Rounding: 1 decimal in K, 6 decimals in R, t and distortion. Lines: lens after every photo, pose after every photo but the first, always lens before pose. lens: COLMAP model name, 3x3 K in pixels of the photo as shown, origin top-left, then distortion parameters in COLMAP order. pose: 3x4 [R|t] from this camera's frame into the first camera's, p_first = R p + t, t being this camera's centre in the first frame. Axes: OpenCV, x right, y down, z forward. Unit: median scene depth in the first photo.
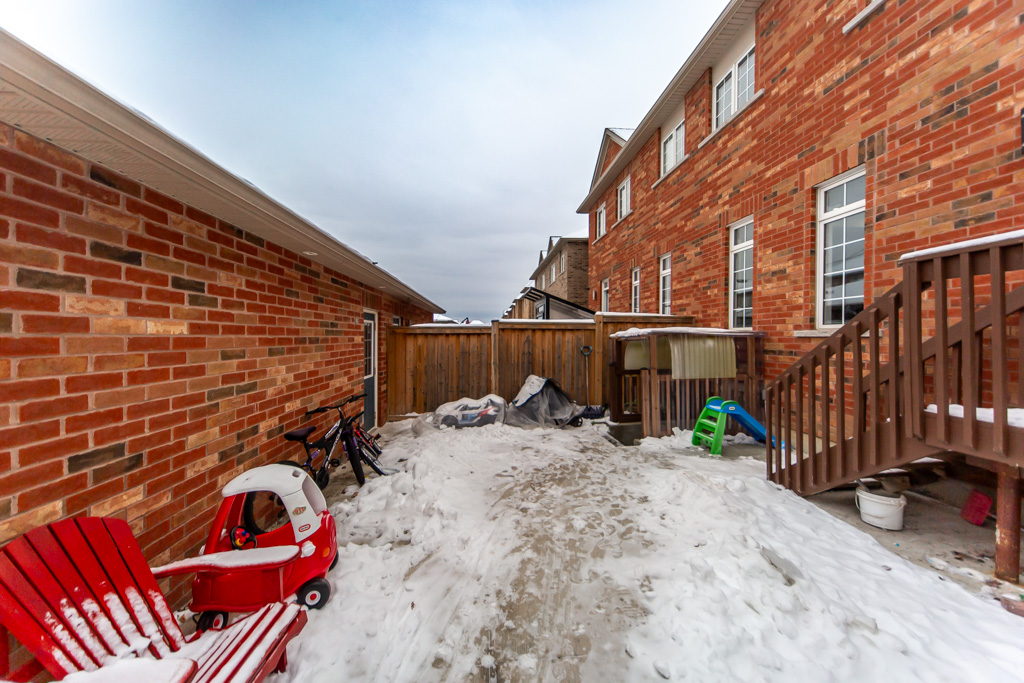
lens RADIAL K [[352.7, 0, 509.1], [0, 352.7, 340.0], [0, 0, 1]] dist [0.001947, 0.000024]
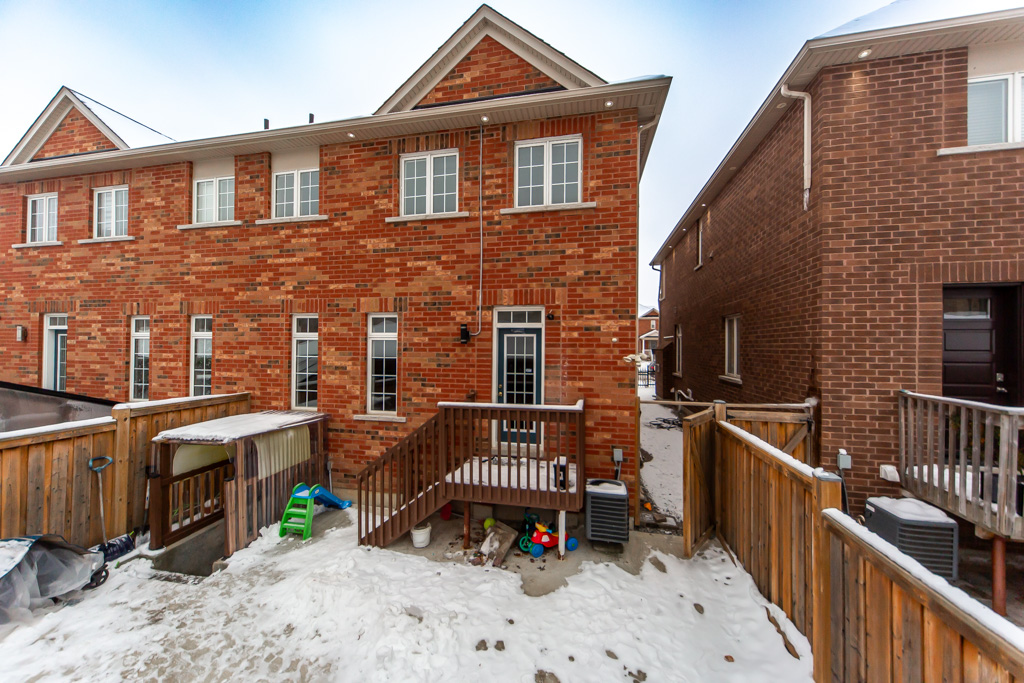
lens RADIAL K [[365.6, 0, 514.8], [0, 365.6, 342.4], [0, 0, 1]] dist [0.003755, 0.000144]
pose [[0.279829, 0.006755, 0.960026, -0.339653], [0.003320, 0.999962, -0.008004, -0.275924], [-0.960044, 0.005427, 0.279796, 0.022801]]
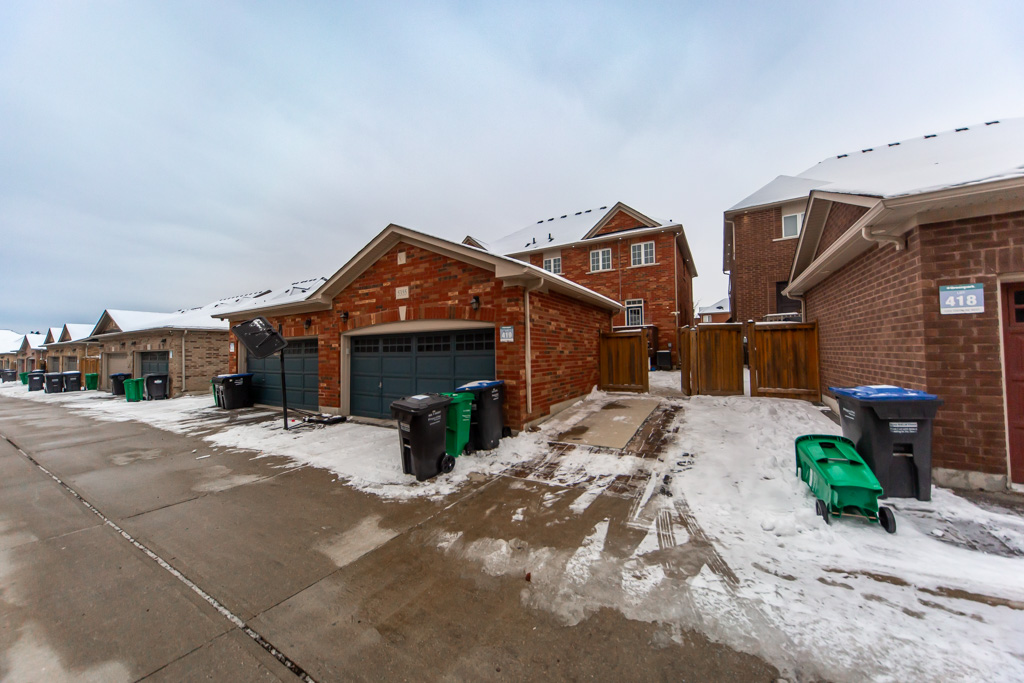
lens RADIAL K [[352.0, 0, 513.5], [0, 352.0, 342.6], [0, 0, 1]] dist [0.002907, 0.000048]
pose [[0.569502, 0.008372, 0.821948, -2.740195], [0.025088, 0.999305, -0.027561, 0.096459], [-0.821607, 0.036317, 0.568896, -0.647113]]
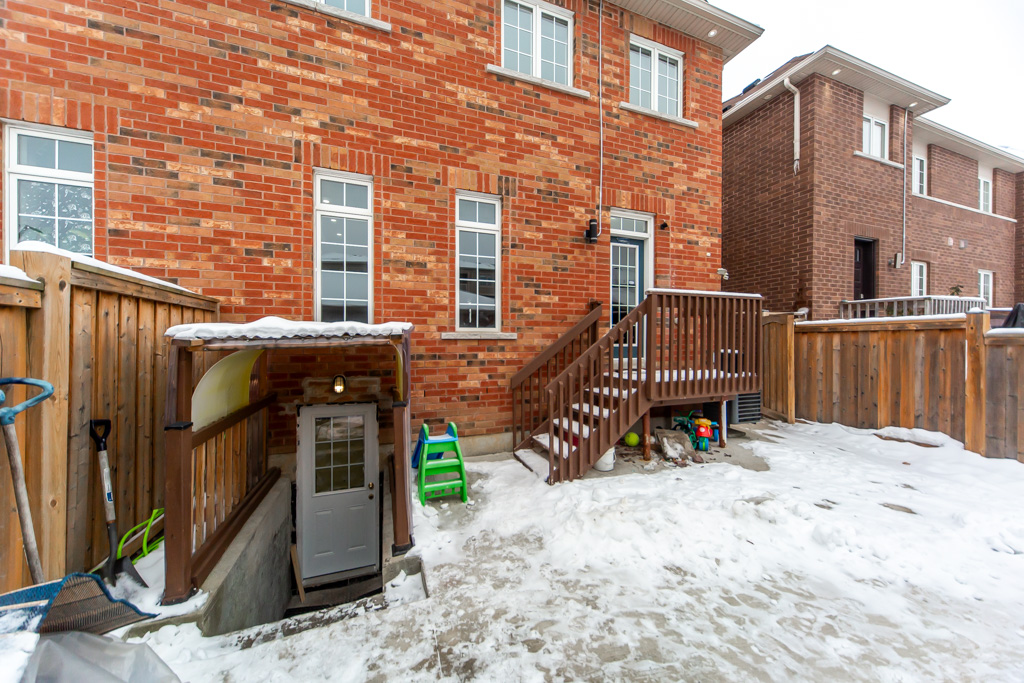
lens RADIAL K [[352.0, 0, 513.5], [0, 352.0, 342.6], [0, 0, 1]] dist [0.002907, 0.000048]
pose [[-0.281472, -0.009635, 0.959521, -0.133720], [0.008570, 0.999884, 0.012555, -0.009172], [-0.959531, 0.011757, -0.281357, 1.034075]]
